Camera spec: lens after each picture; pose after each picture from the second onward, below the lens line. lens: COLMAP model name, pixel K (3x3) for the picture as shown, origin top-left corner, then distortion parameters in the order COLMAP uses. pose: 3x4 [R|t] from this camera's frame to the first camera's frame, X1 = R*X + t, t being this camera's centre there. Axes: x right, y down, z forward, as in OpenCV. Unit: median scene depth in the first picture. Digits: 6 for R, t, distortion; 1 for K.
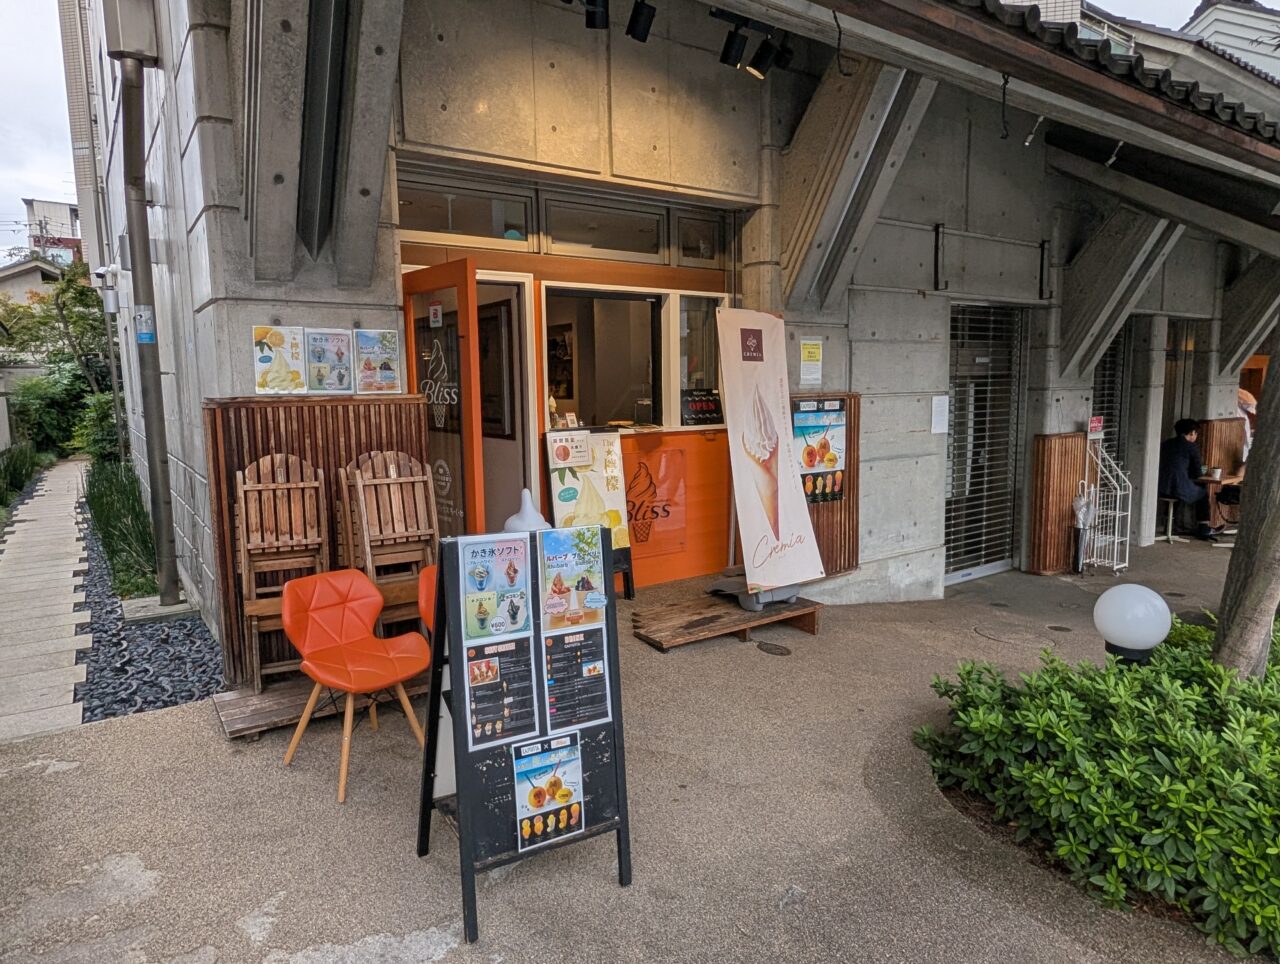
lens RADIAL K [[808.4, 0, 640.0], [0, 808.4, 482.0], [0, 0, 1]] dist [0.000781, 0.000141]
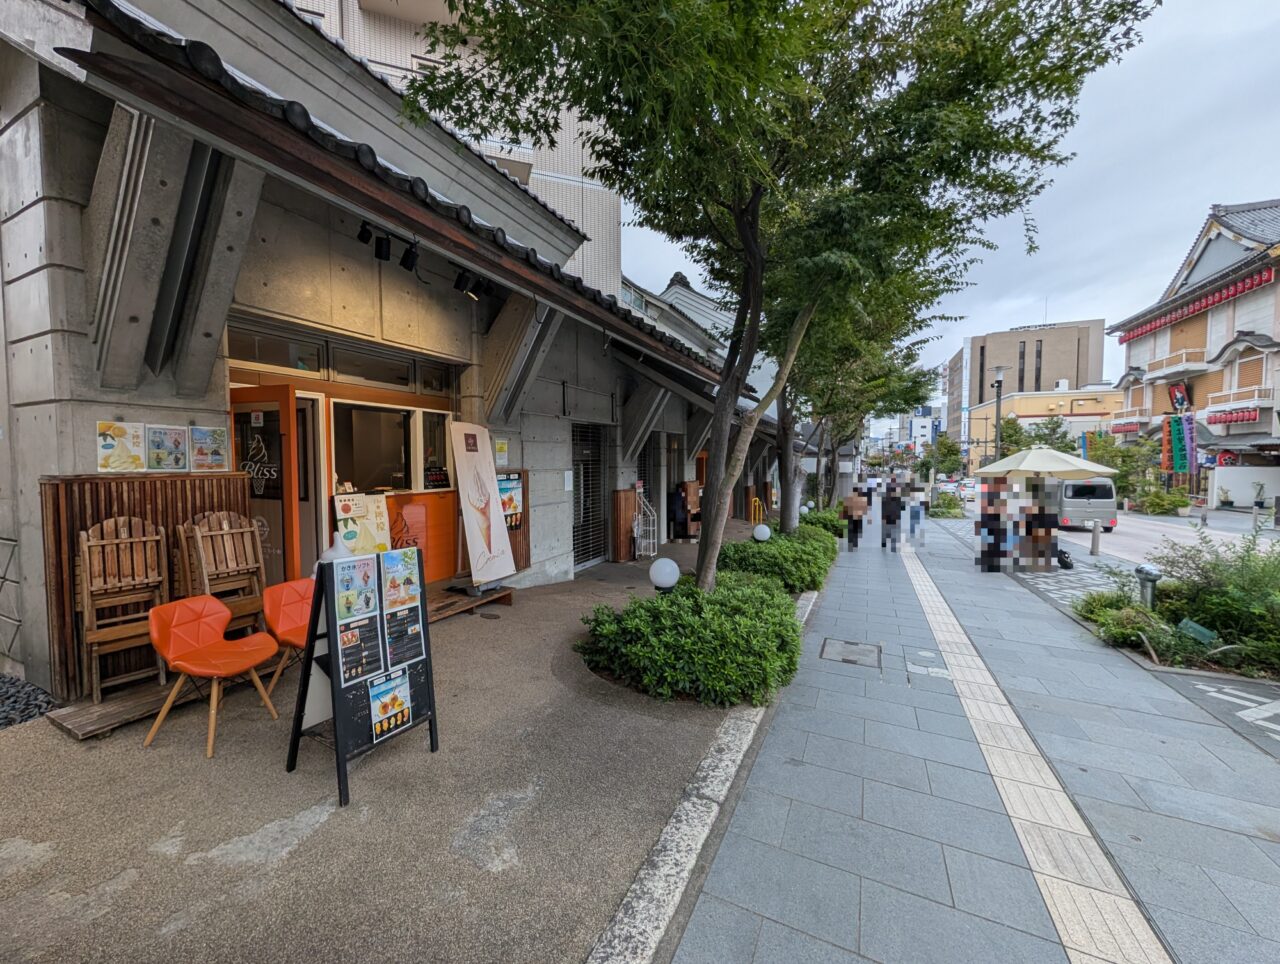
lens RADIAL K [[495.0, 0, 640.0], [0, 495.0, 482.0], [0, 0, 1]] dist [-0.000436, 0.000006]
pose [[0.865147, -0.010676, 0.501405, -0.110420], [0.049599, 0.996694, -0.064357, 0.002931], [-0.499060, 0.080547, 0.862816, -0.134850]]
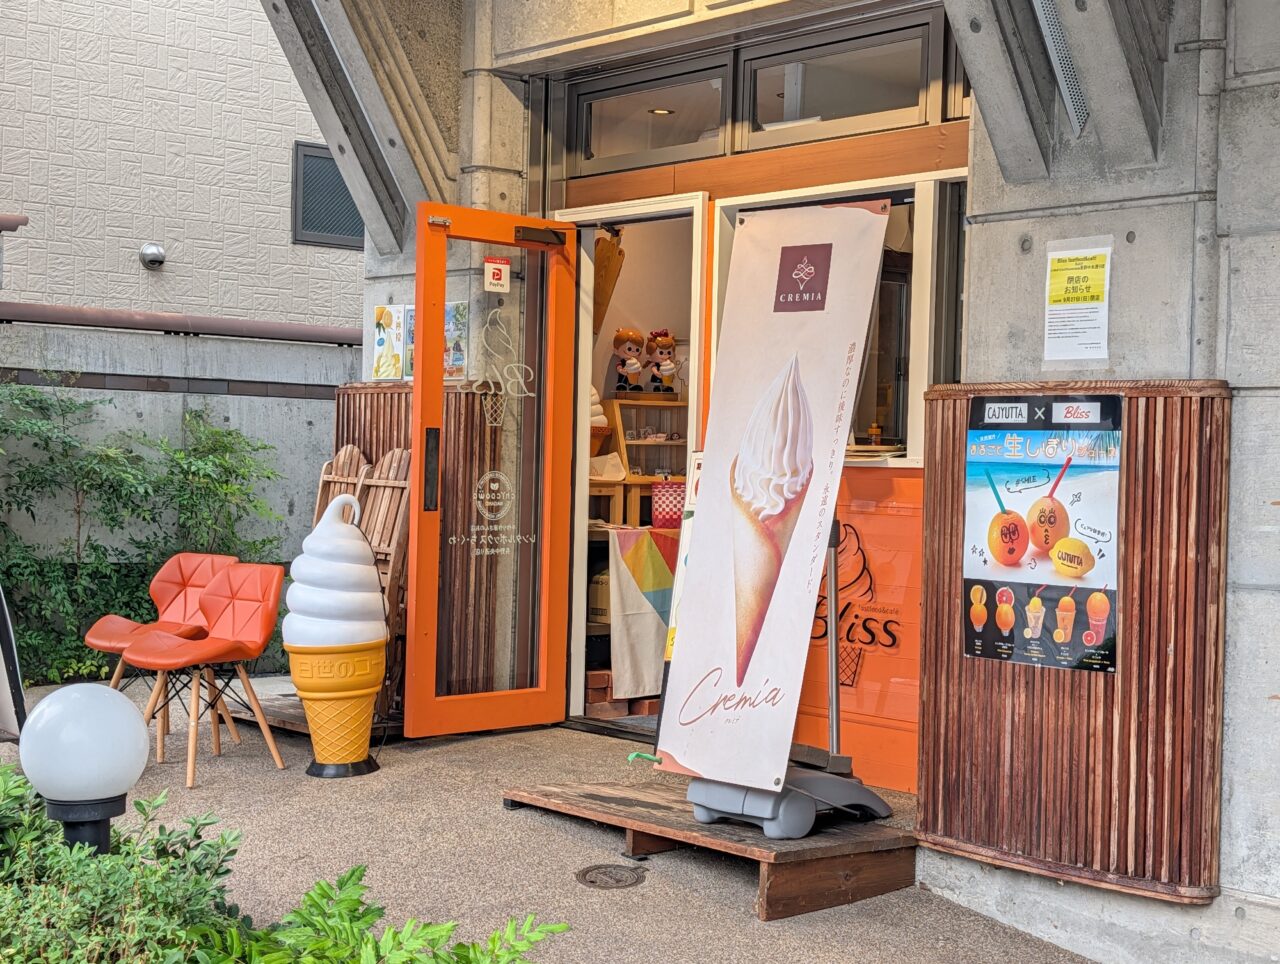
lens RADIAL K [[2041.3, 0, 684.5], [0, 2041.3, 476.6], [0, 0, 1]] dist [0.239168, -1.096914]
pose [[0.088604, 0.021223, -0.995841, 1.794160], [-0.147270, 0.989064, 0.007975, -0.069731], [0.985120, 0.145951, 0.090760, 1.116212]]
